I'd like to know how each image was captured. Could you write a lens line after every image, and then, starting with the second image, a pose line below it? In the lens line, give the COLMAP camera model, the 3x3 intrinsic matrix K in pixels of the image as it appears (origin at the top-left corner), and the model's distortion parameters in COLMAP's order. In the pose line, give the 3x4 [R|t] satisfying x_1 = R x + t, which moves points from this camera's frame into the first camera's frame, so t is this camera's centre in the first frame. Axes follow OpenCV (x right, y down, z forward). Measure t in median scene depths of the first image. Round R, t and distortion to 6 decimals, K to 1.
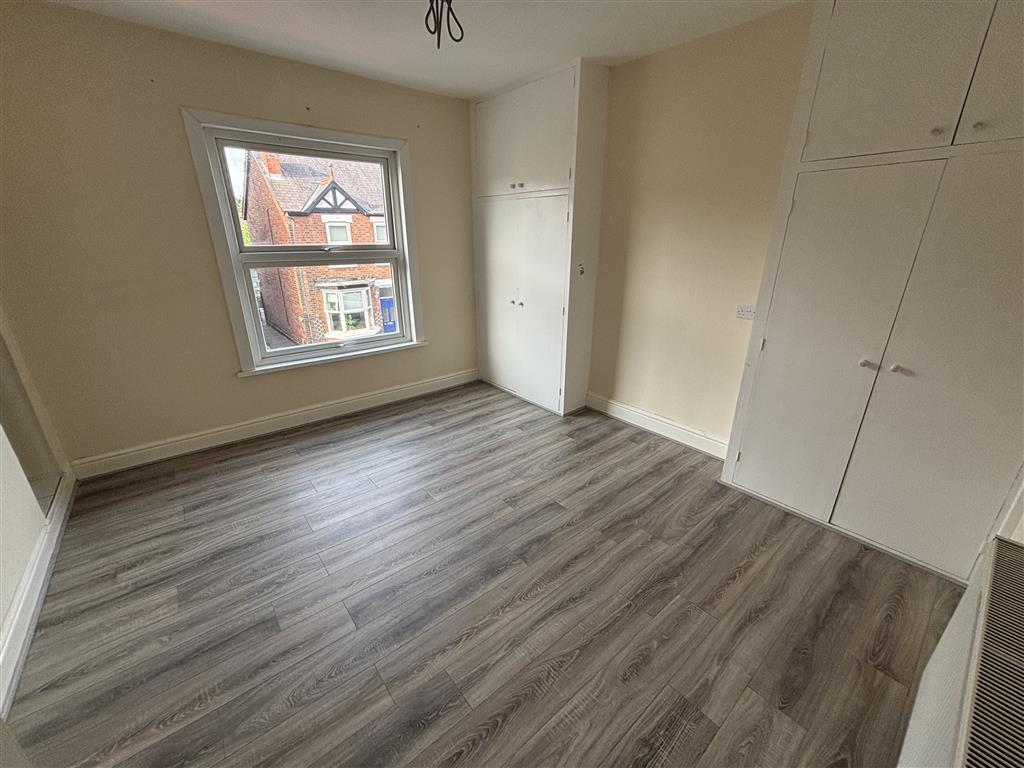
lens RADIAL K [[408.0, 0, 512.0], [0, 408.0, 384.0], [0, 0, 1]] dist [0.001090, 0.000186]
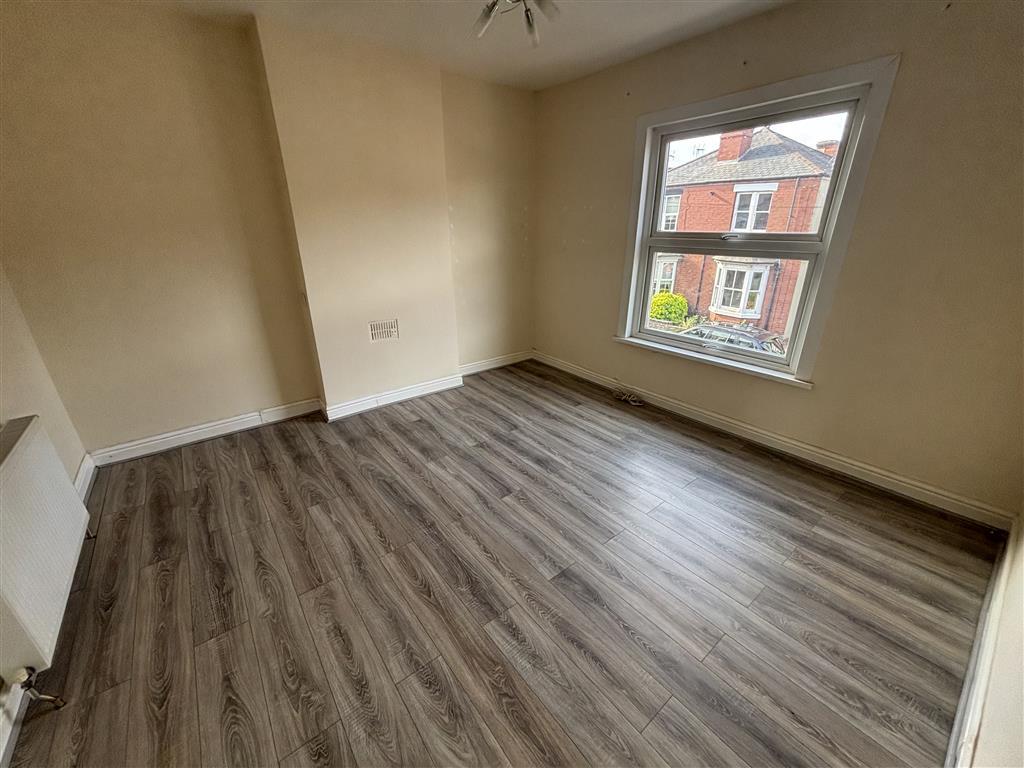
lens RADIAL K [[408.0, 0, 512.0], [0, 408.0, 384.0], [0, 0, 1]] dist [0.001090, 0.000186]
pose [[-0.023461, 0.372349, -0.927796, 0.535060], [-0.340823, 0.869476, 0.357562, -0.233704], [0.939835, 0.324603, 0.106506, 0.638845]]
